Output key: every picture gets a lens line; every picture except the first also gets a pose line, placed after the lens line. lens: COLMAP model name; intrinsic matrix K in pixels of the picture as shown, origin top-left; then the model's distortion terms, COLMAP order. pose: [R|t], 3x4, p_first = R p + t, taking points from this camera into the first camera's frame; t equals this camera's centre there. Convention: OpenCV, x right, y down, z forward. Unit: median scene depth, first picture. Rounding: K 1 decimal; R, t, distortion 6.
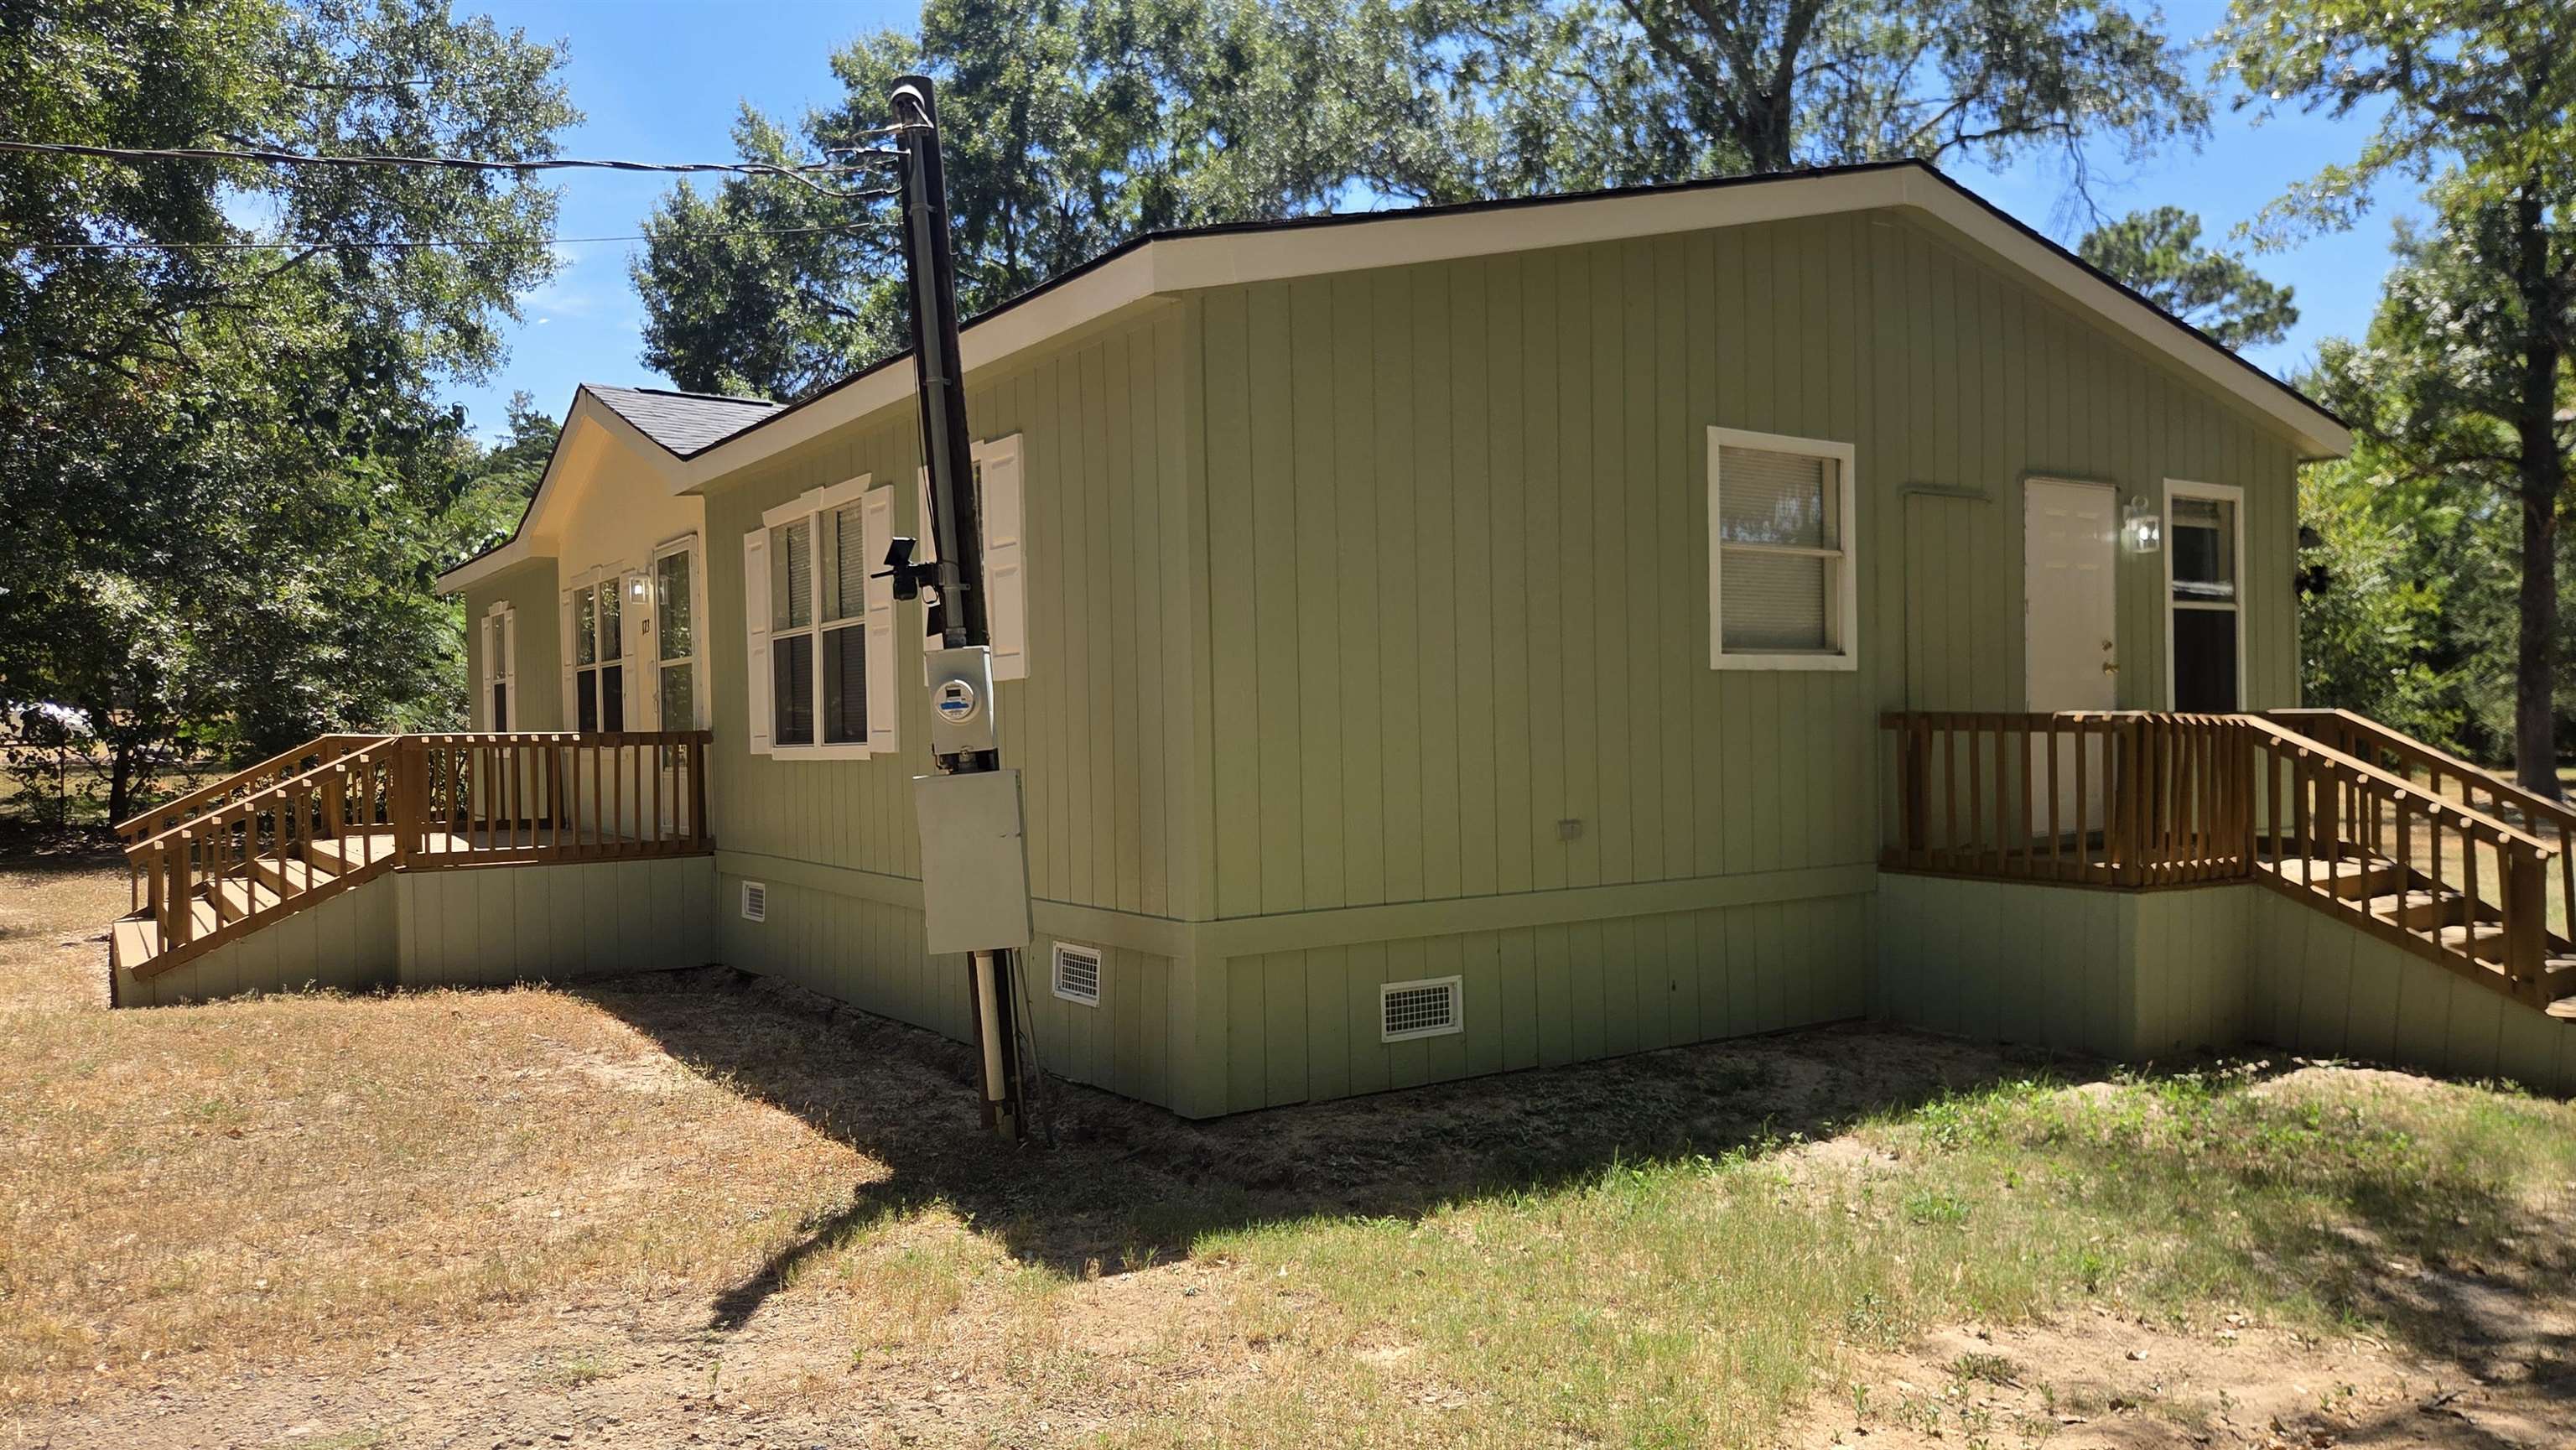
lens RADIAL K [[1786.5, 0, 1255.4], [0, 1786.5, 726.4], [0, 0, 1]] dist [0.023098, -0.005240]
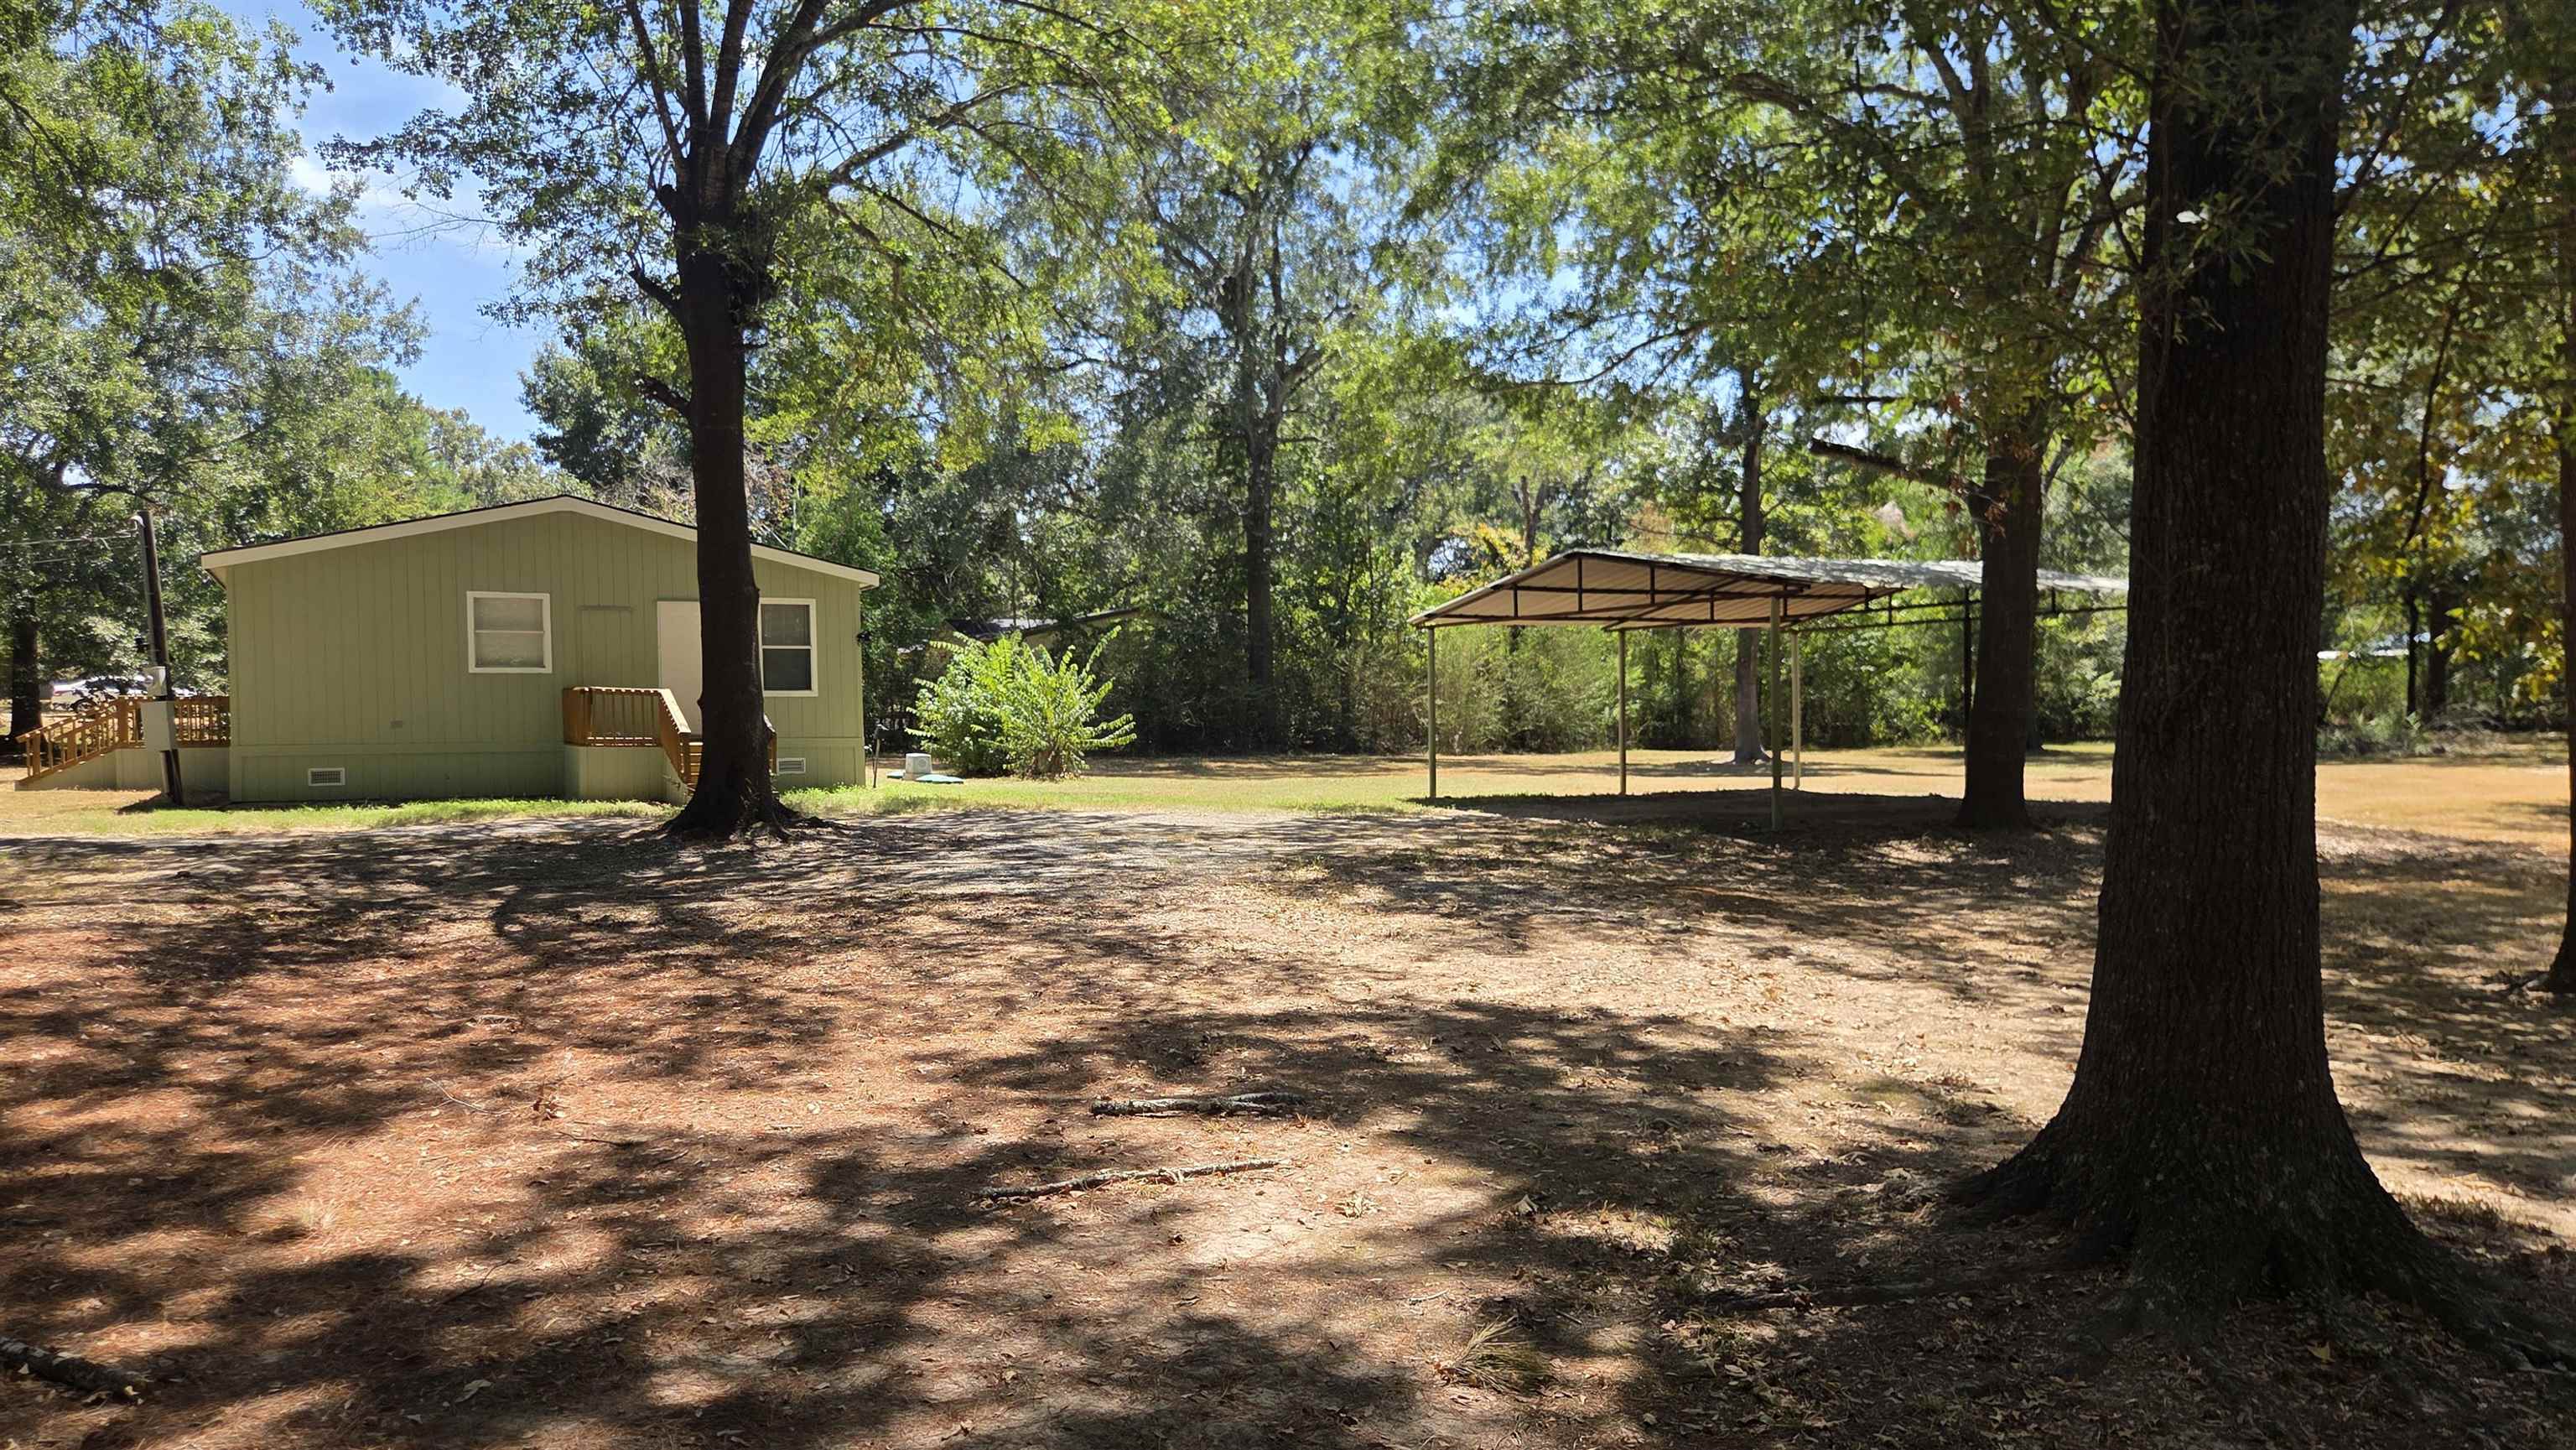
lens RADIAL K [[1786.5, 0, 1255.4], [0, 1786.5, 726.4], [0, 0, 1]] dist [0.023098, -0.005240]
pose [[0.990822, 0.007986, -0.134935, 1.843480], [-0.006494, 0.999913, 0.011490, 0.013897], [0.135015, -0.010508, 0.990788, -1.686655]]
